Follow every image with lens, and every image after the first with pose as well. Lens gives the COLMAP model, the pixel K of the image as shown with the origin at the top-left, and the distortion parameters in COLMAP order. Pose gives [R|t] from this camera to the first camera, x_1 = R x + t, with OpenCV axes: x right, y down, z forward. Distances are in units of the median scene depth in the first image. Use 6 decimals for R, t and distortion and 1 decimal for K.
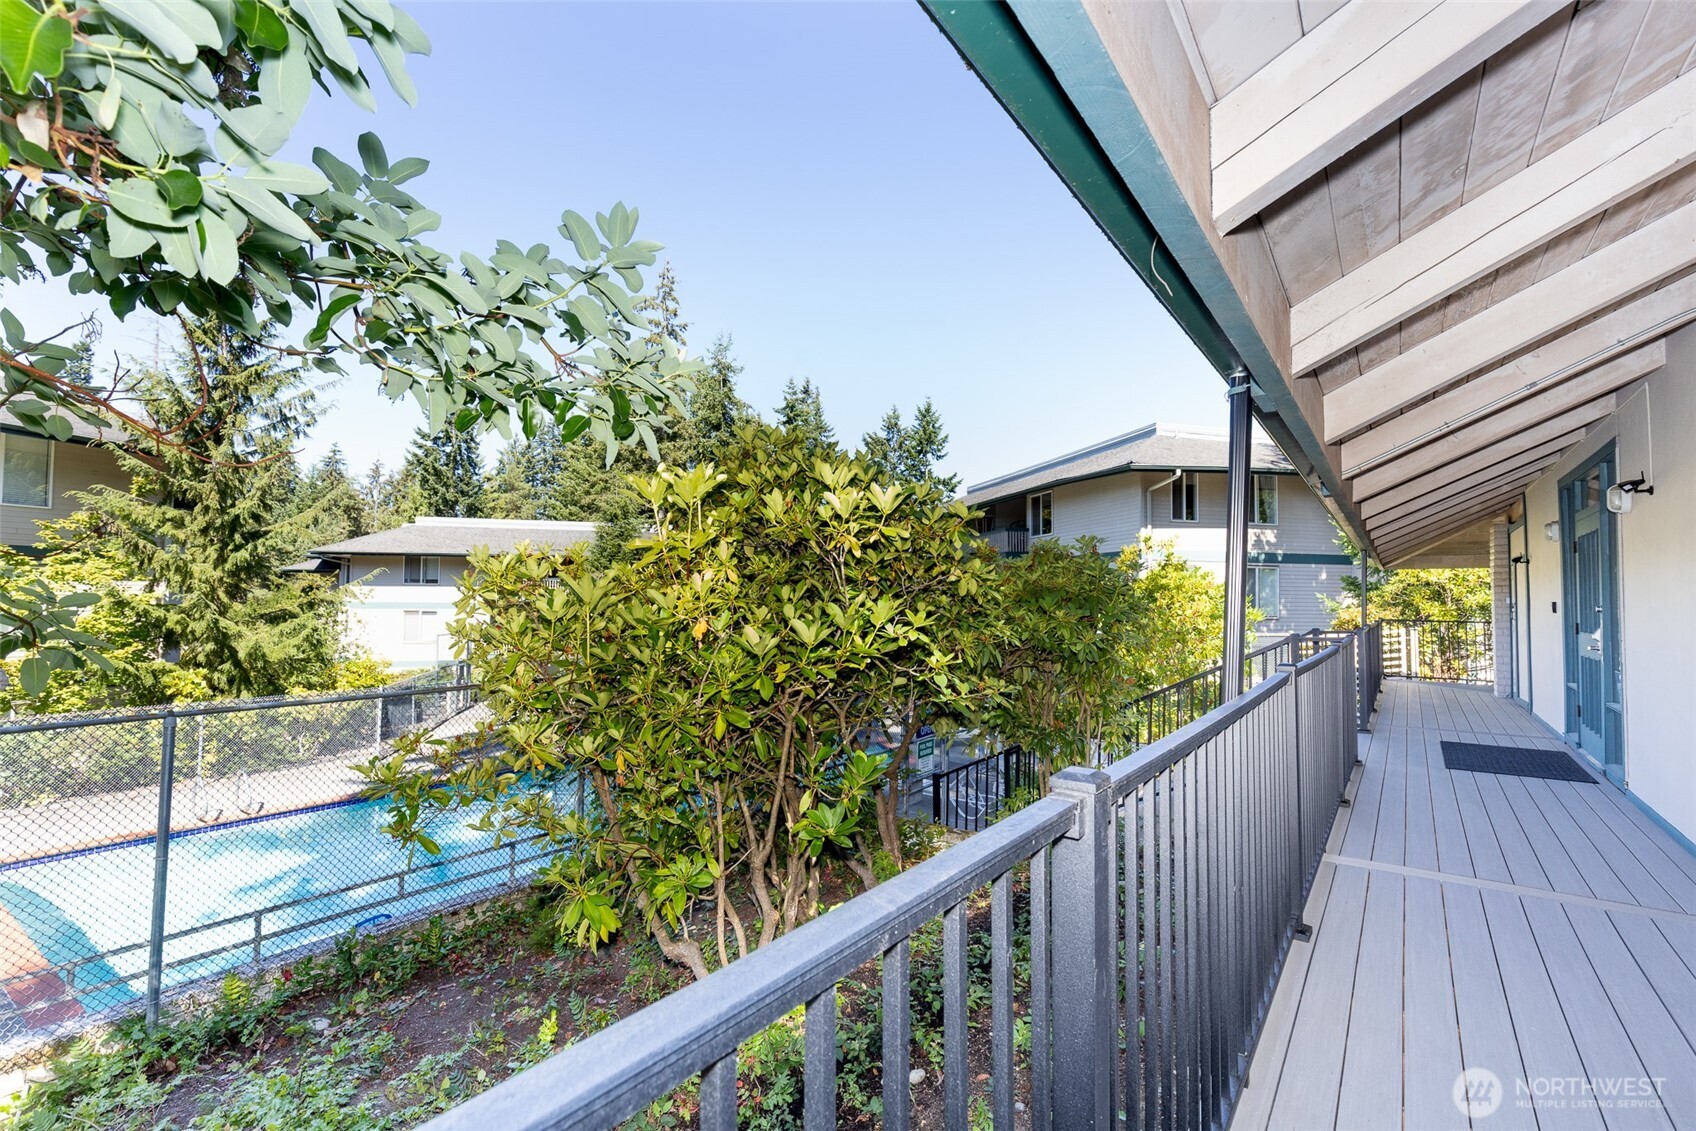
lens RADIAL K [[788.6, 0, 852.3], [0, 788.6, 562.1], [0, 0, 1]] dist [0.005585, 0.000460]
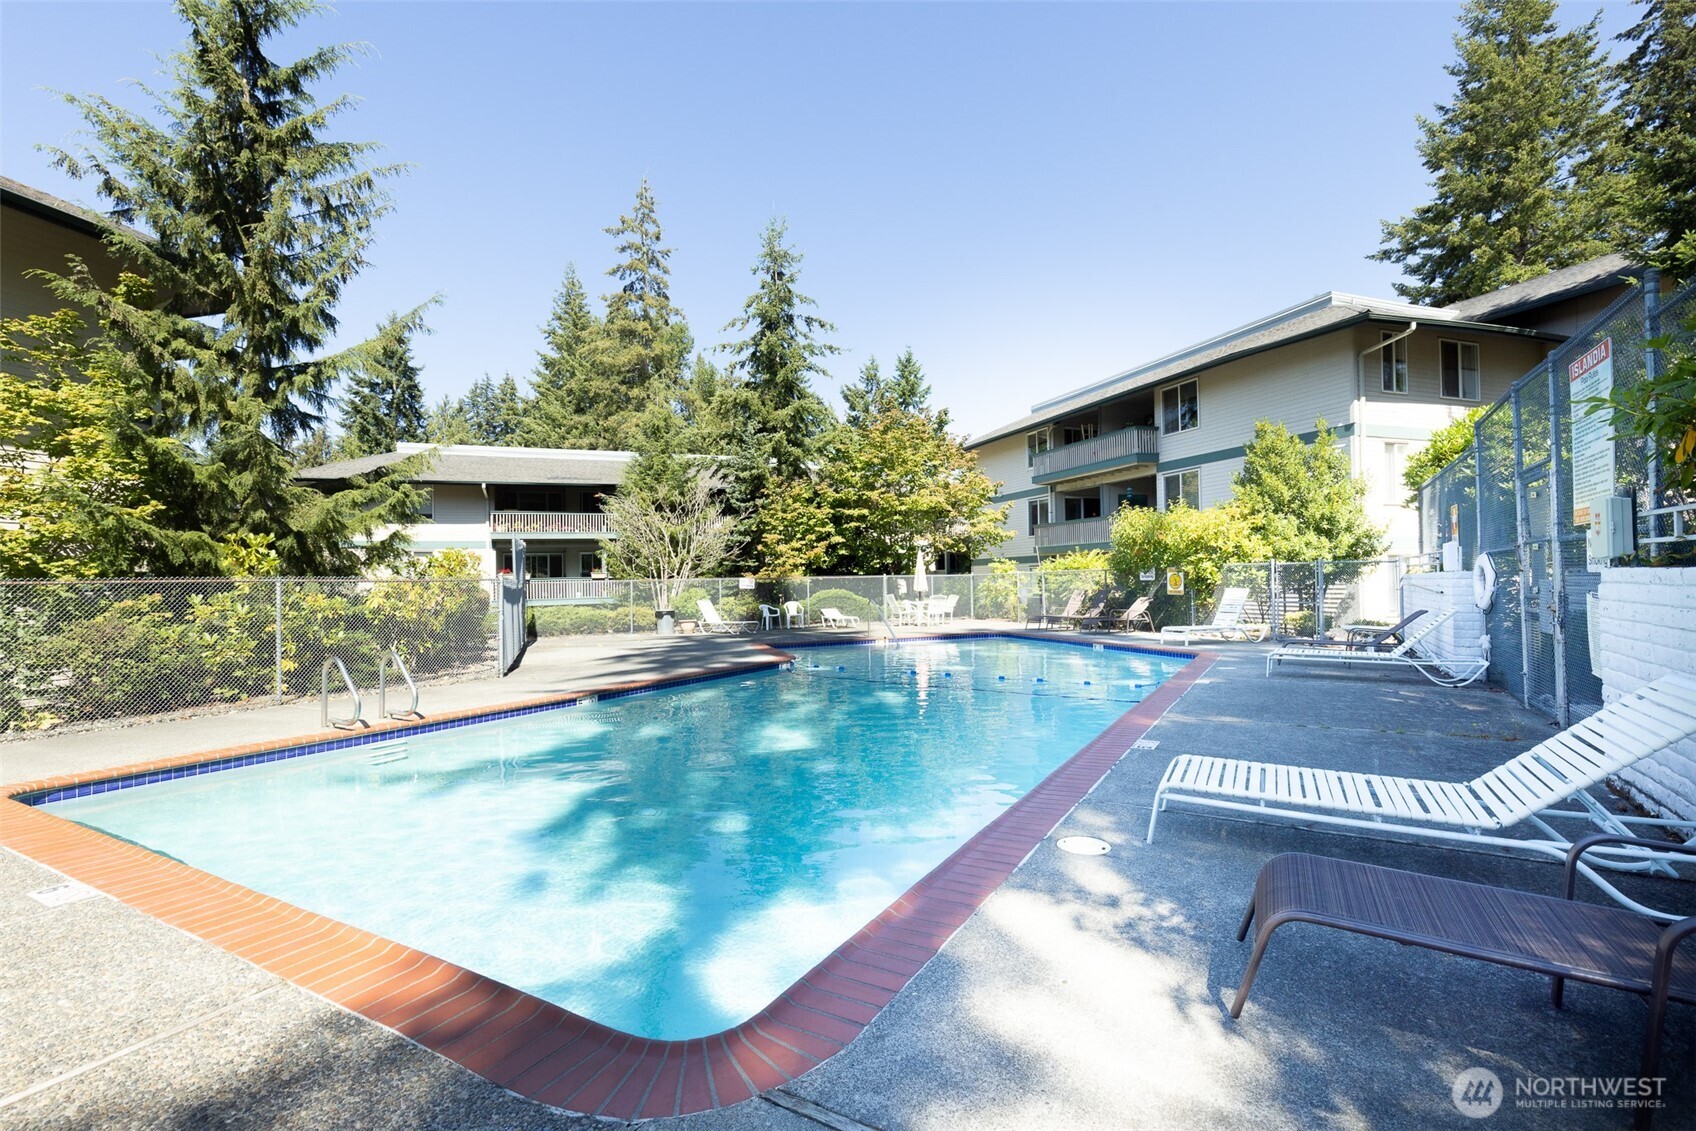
lens RADIAL K [[788.6, 0, 844.1], [0, 788.6, 566.4], [0, 0, 1]] dist [0.005585, 0.000460]
pose [[0.995460, -0.023011, 0.092357, -0.104223], [0.020681, 0.999445, 0.026098, 0.040597], [-0.092907, -0.024070, 0.995384, 0.075525]]
